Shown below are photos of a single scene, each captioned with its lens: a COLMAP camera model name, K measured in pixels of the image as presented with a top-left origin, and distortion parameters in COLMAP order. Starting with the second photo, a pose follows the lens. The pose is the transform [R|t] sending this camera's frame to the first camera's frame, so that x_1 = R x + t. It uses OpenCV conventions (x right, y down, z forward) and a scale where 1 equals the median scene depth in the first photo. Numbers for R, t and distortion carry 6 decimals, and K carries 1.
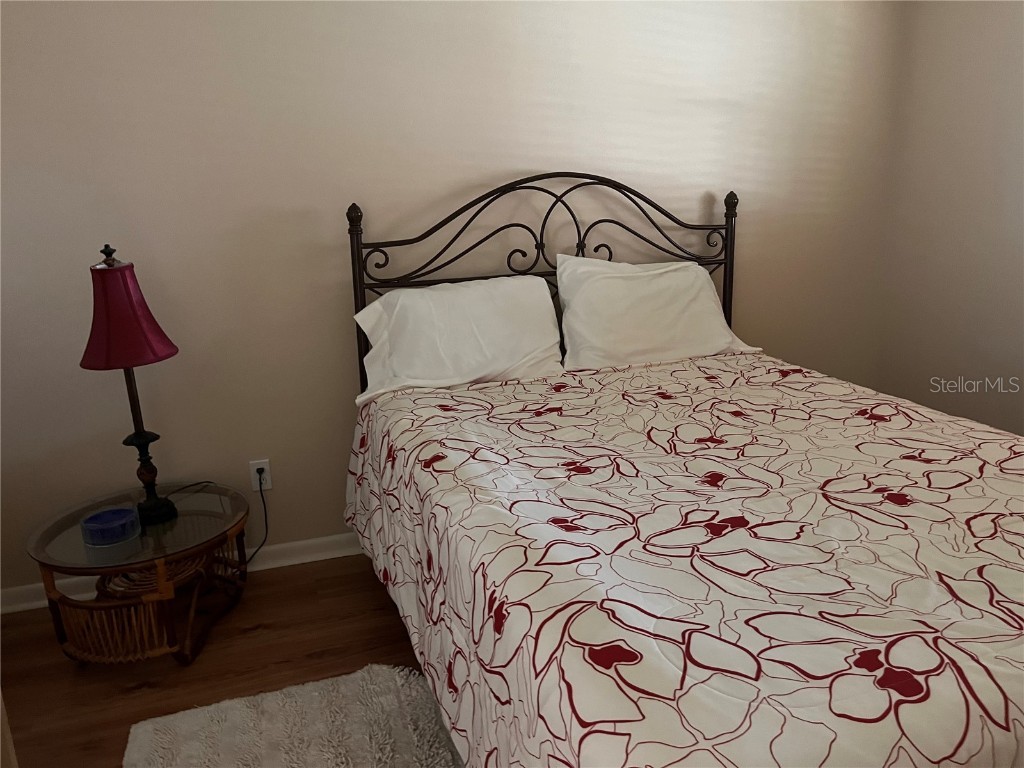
lens RADIAL K [[781.5, 0, 514.6], [0, 781.5, 387.9], [0, 0, 1]] dist [0.064685, -0.085329]
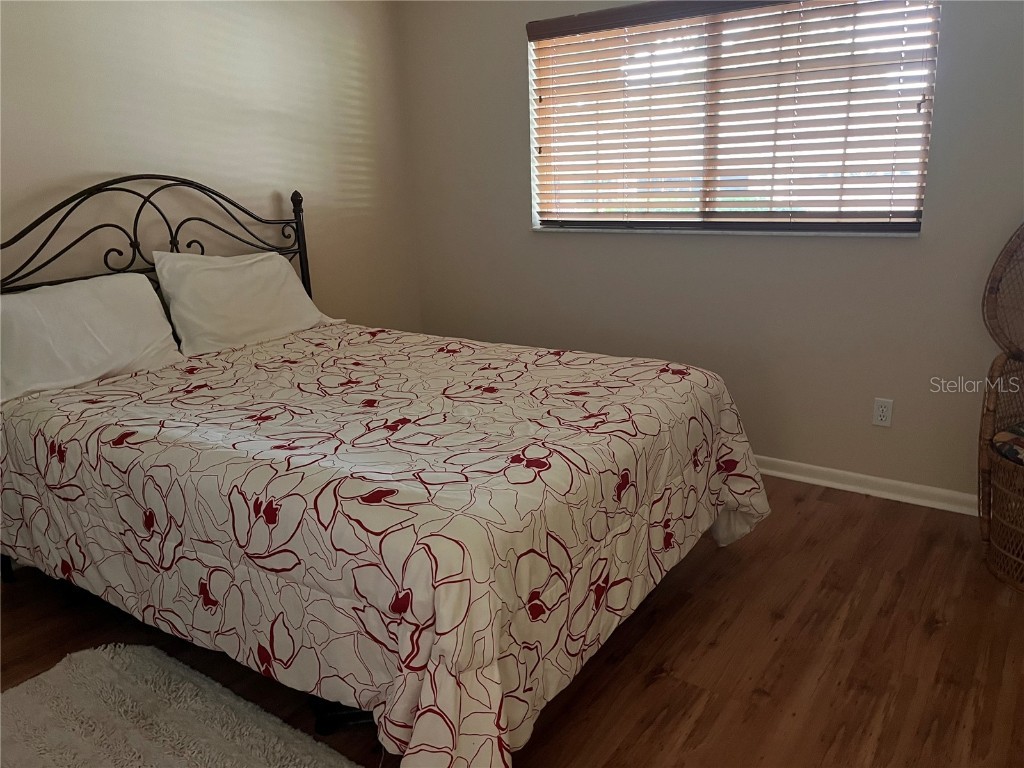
lens RADIAL K [[781.5, 0, 514.6], [0, 781.5, 387.9], [0, 0, 1]] dist [0.064685, -0.085329]
pose [[0.811790, -0.161805, 0.561084, -0.184602], [0.162755, 0.985463, 0.048710, 0.040928], [-0.560810, 0.051777, 0.826324, -0.156480]]
